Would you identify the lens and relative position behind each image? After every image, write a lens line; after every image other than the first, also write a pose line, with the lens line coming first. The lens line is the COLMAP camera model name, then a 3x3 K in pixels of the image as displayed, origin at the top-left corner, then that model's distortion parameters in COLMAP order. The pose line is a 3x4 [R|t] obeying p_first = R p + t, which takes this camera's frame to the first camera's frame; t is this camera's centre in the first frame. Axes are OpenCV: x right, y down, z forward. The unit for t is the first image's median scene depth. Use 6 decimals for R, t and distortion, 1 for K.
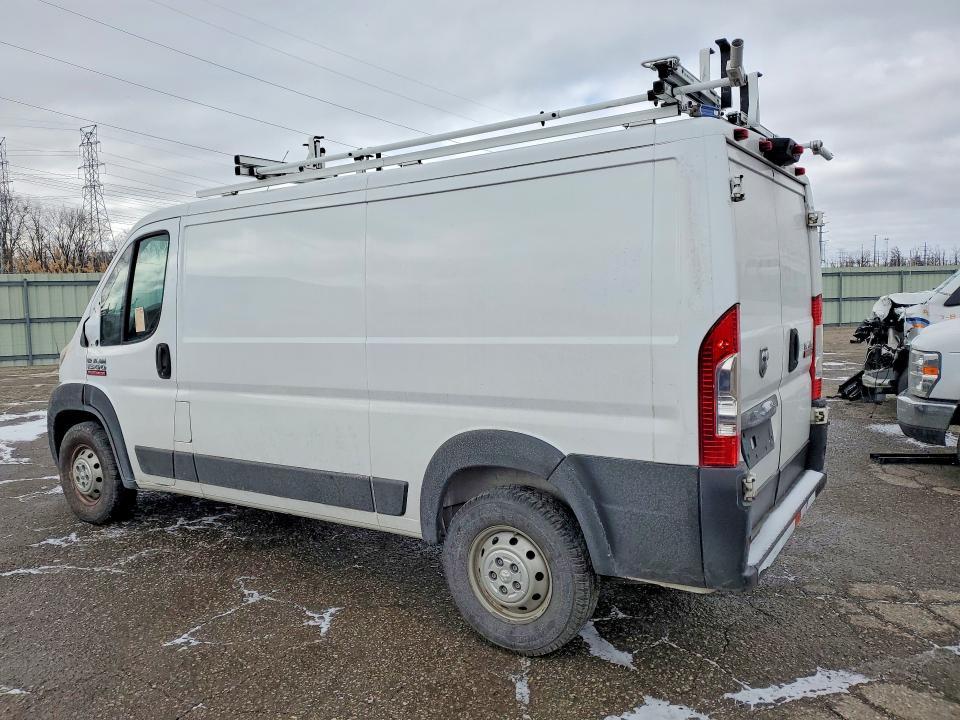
lens RADIAL K [[736.9, 0, 468.2], [0, 736.9, 361.4], [0, 0, 1]] dist [0.024556, -0.001418]
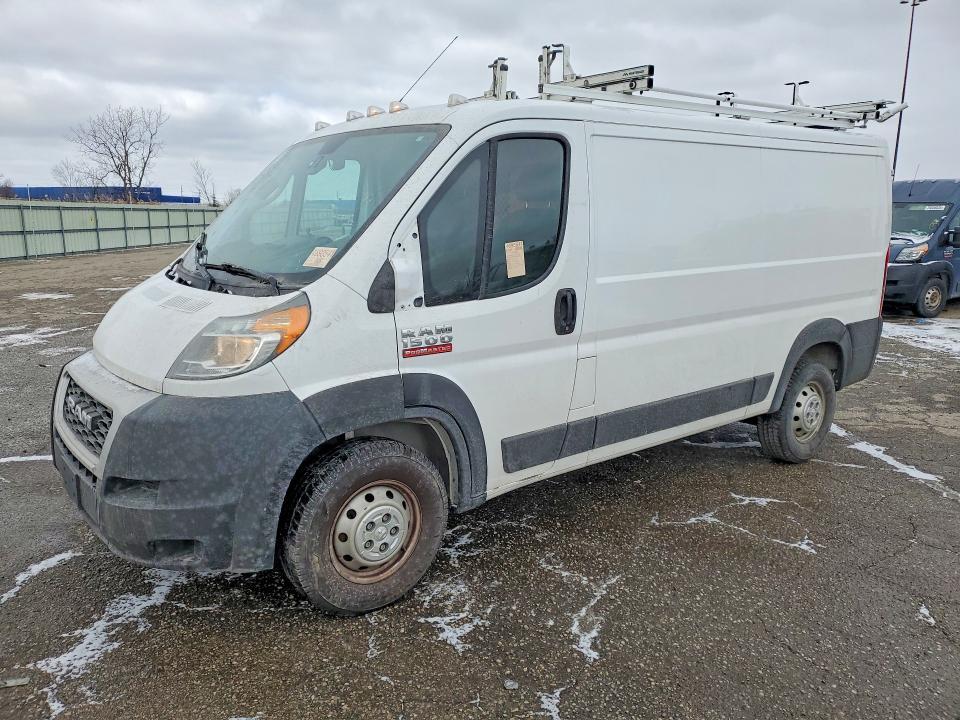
lens RADIAL K [[736.9, 0, 468.2], [0, 736.9, 361.4], [0, 0, 1]] dist [0.024556, -0.001418]
pose [[0.314438, -0.160324, 0.935641, -1.100897], [0.072181, 0.986819, 0.144836, -0.063870], [-0.946530, 0.021994, 0.321866, 0.803422]]
